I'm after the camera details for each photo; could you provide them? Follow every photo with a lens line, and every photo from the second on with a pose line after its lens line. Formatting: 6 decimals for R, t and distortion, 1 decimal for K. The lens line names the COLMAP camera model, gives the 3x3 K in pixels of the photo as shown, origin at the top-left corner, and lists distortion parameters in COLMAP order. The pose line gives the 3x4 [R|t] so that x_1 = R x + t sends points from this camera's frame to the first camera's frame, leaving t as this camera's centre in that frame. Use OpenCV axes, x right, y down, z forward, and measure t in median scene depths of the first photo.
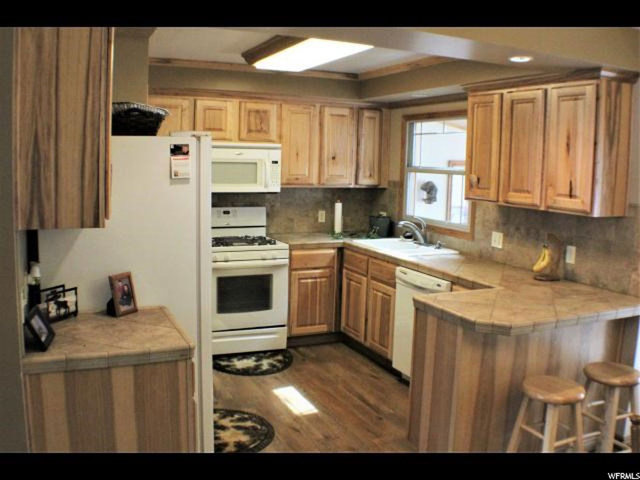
lens RADIAL K [[594.0, 0, 320.0], [0, 594.0, 240.0], [0, 0, 1]] dist [-0.185100, 0.002049]
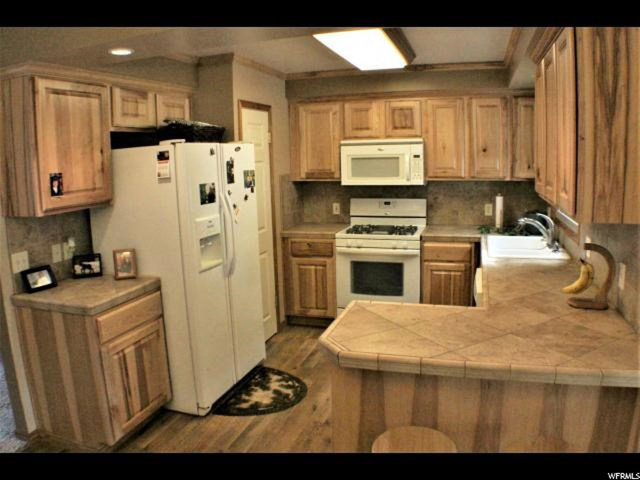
lens RADIAL K [[495.9, 0, 320.0], [0, 495.9, 240.0], [0, 0, 1]] dist [-0.218062, 0.065216]
pose [[0.737036, 0.068583, -0.672365, 0.396619], [-0.044660, 0.997606, 0.052802, -0.022794], [0.674377, -0.008889, 0.738334, 0.254541]]
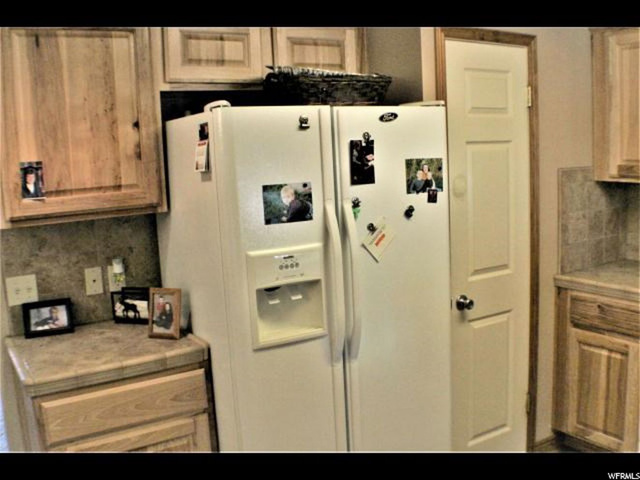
lens RADIAL K [[657.8, 0, 321.4], [0, 657.8, 261.9], [0, 0, 1]] dist [-0.166507, -0.000253]
pose [[0.136811, 0.135801, -0.981245, 0.309071], [-0.087151, 0.988368, 0.124635, -0.059464], [0.986756, 0.068465, 0.147055, 0.570995]]
